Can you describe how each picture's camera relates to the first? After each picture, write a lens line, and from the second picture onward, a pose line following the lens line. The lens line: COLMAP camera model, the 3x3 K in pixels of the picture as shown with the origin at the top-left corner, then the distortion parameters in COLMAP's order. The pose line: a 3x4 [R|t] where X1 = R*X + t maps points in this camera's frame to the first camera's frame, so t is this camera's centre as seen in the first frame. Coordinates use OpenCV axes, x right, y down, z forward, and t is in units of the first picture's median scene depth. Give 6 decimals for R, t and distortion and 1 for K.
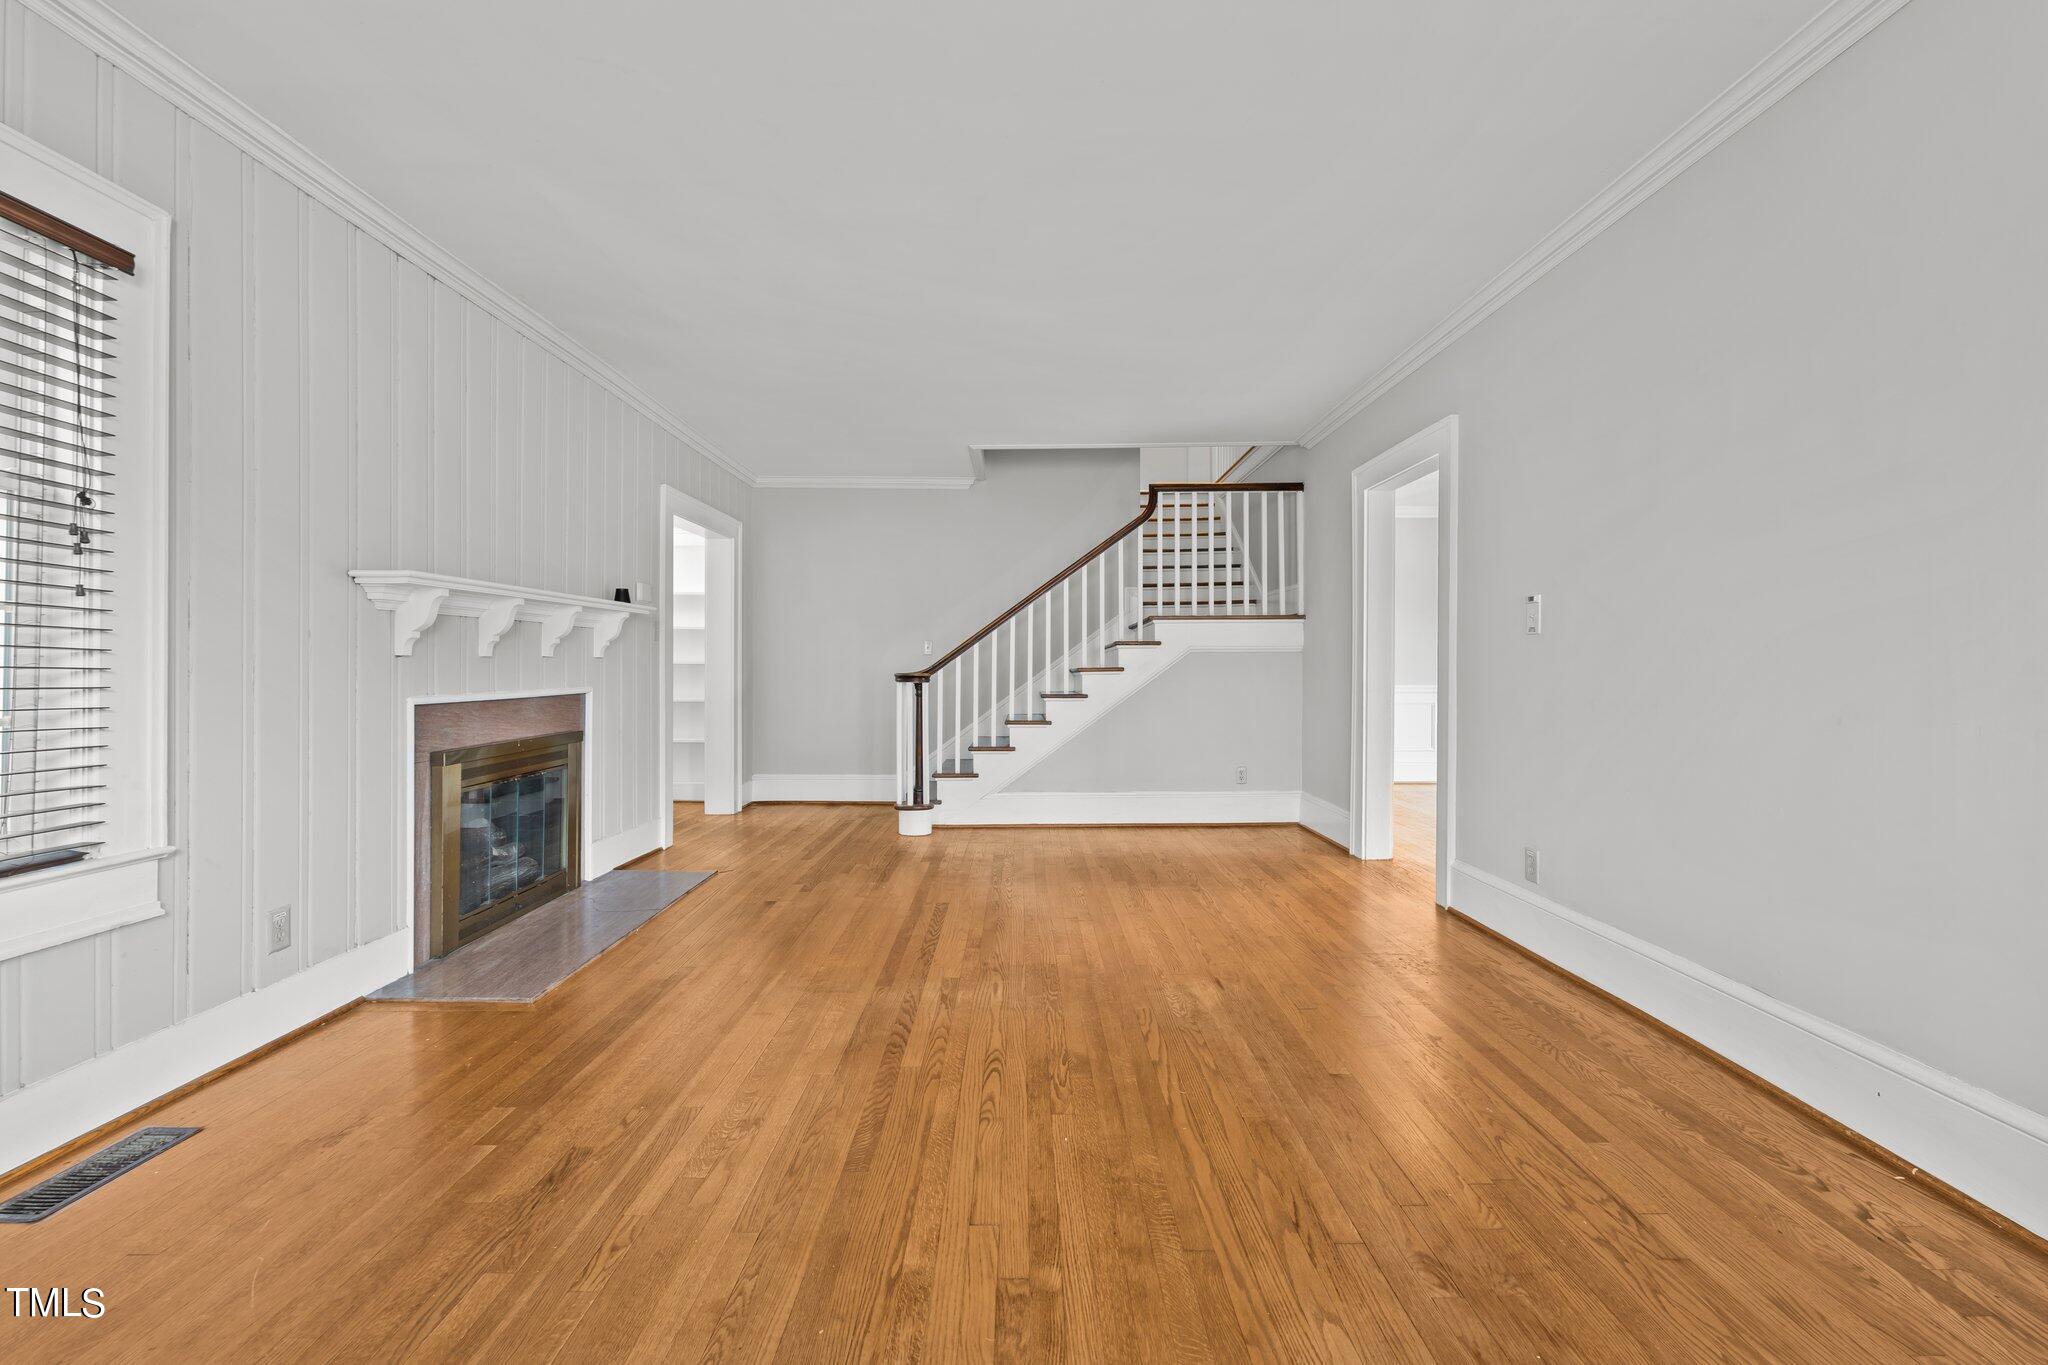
lens RADIAL K [[840.8, 0, 1000.2], [0, 840.8, 662.3], [0, 0, 1]] dist [0.003188, -0.001542]
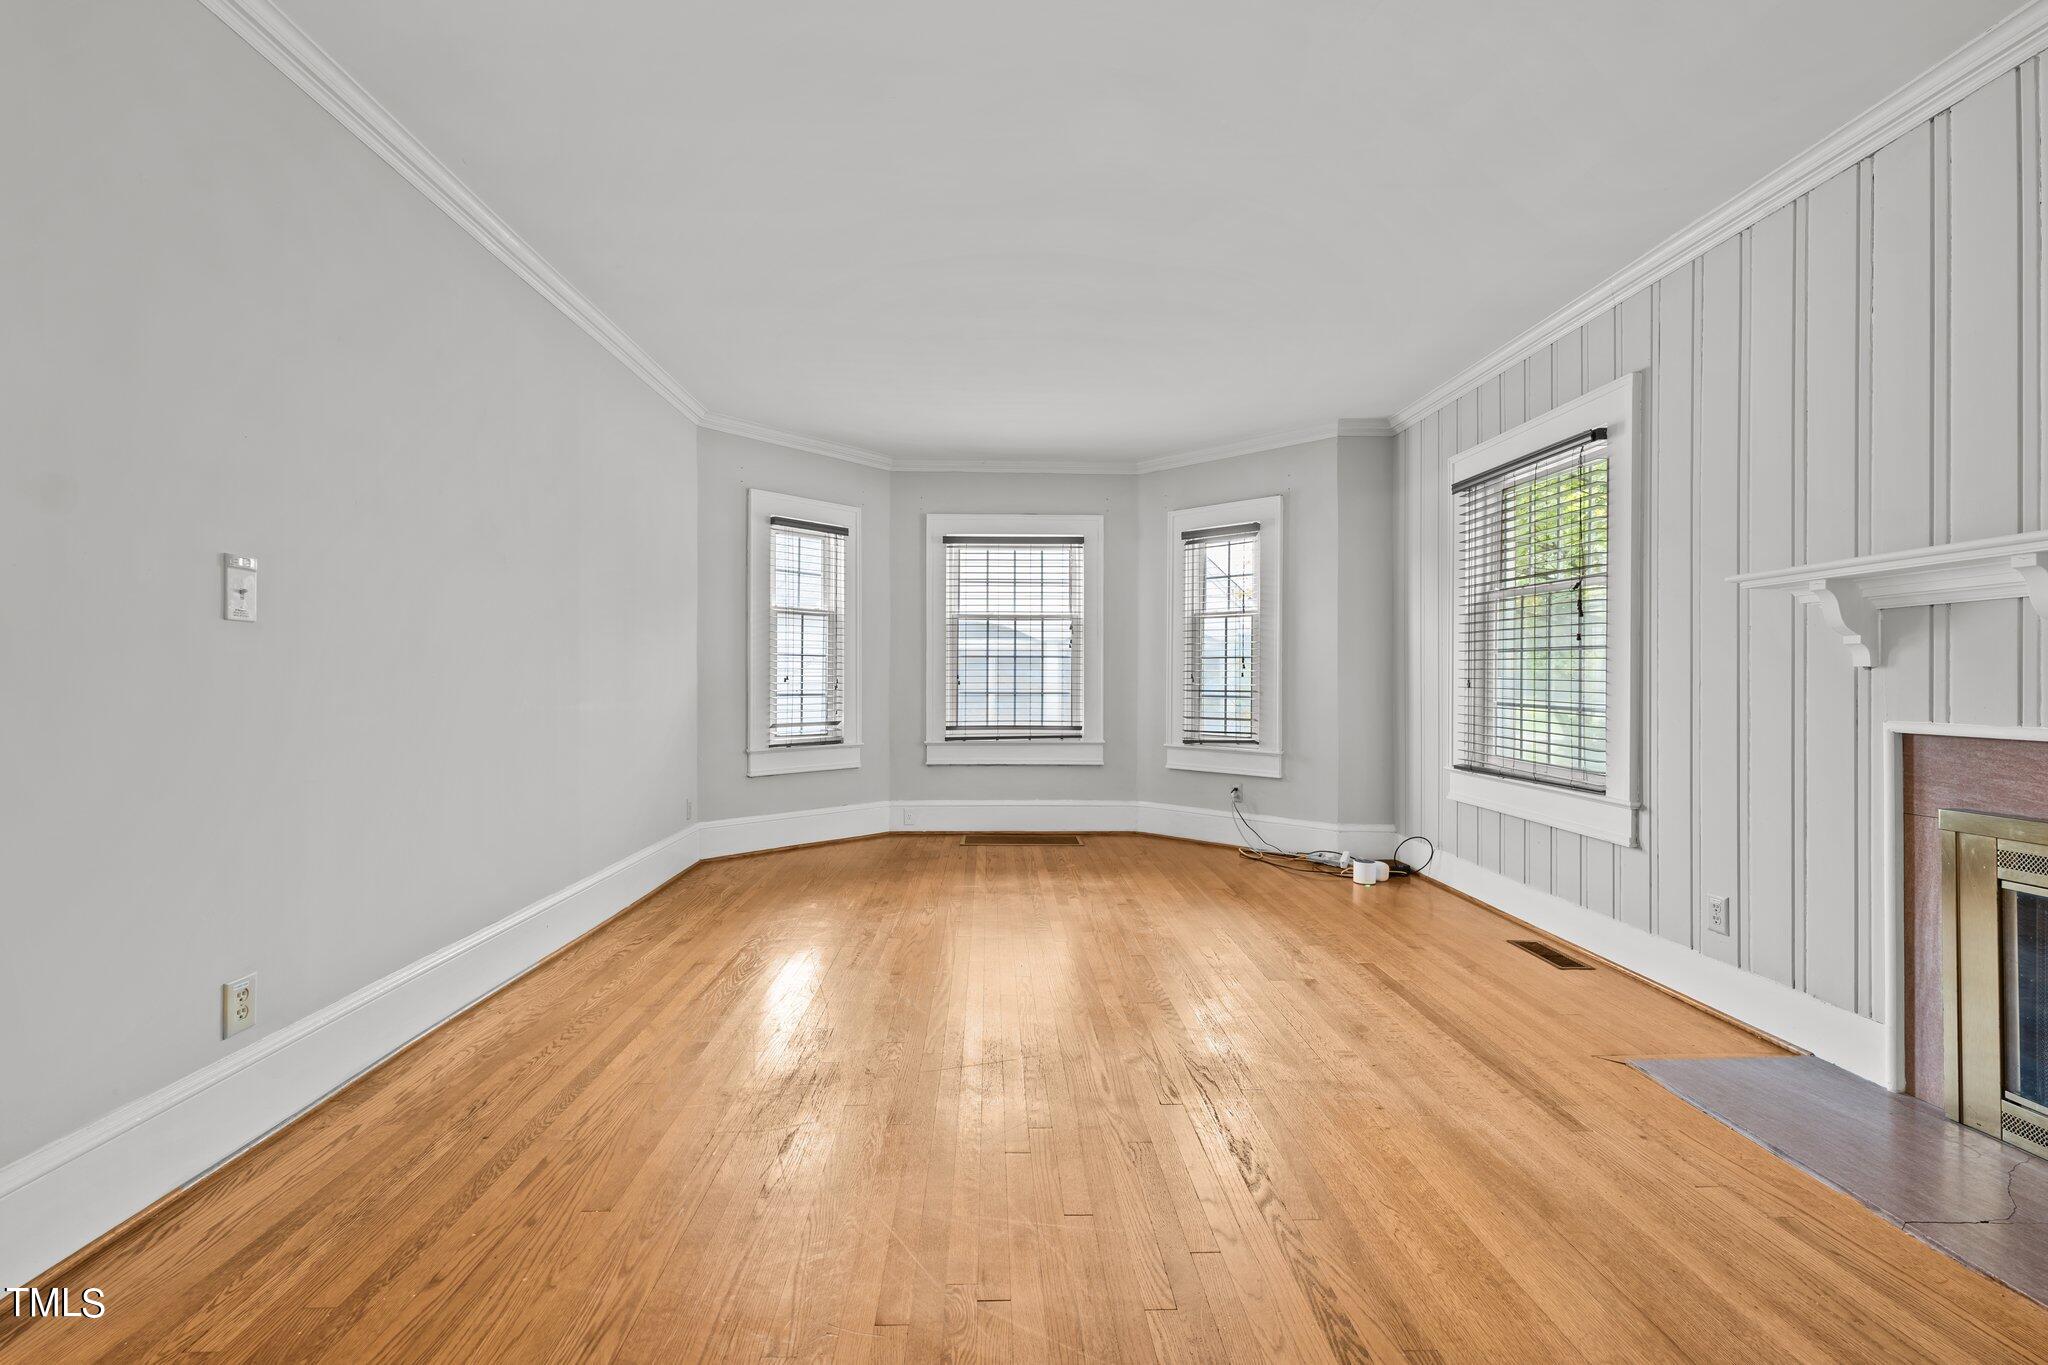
lens RADIAL K [[840.8, 0, 1036.3], [0, 840.8, 671.4], [0, 0, 1]] dist [0.003188, -0.001542]
pose [[-0.997077, -0.005201, -0.076221, 0.111978], [-0.004336, 0.999924, -0.011507, 0.007959], [0.076276, -0.011143, -0.997025, 1.643457]]
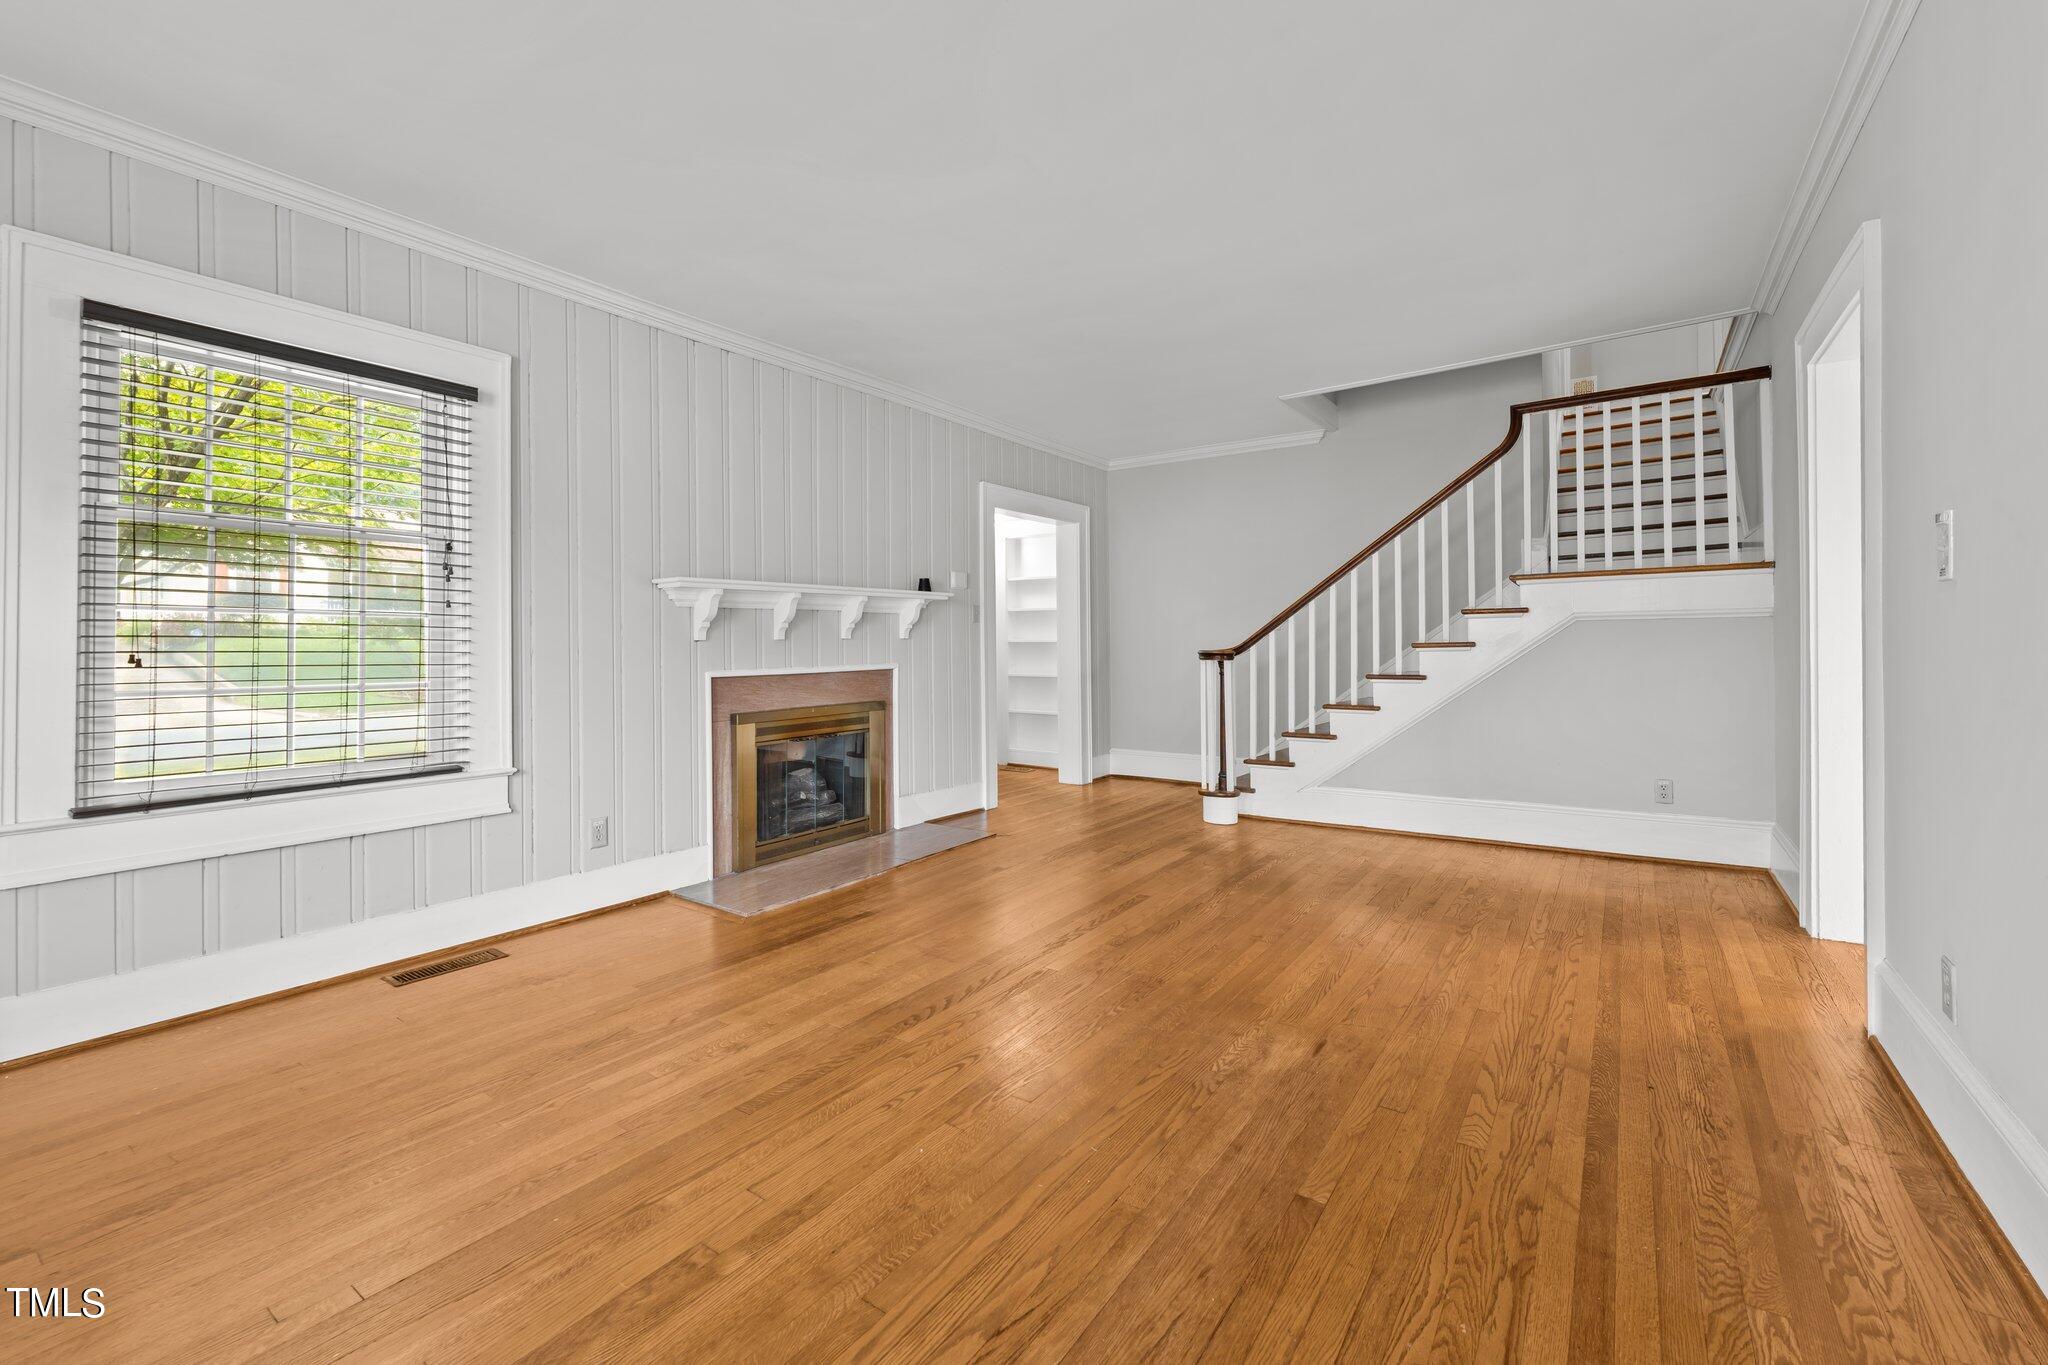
lens RADIAL K [[840.8, 0, 1016.5], [0, 840.8, 638.9], [0, 0, 1]] dist [0.003188, -0.001542]
pose [[0.822554, -0.011792, -0.568564, 0.440203], [0.012511, 0.999918, -0.002639, -0.000271], [0.568549, -0.004943, 0.822635, 0.180504]]
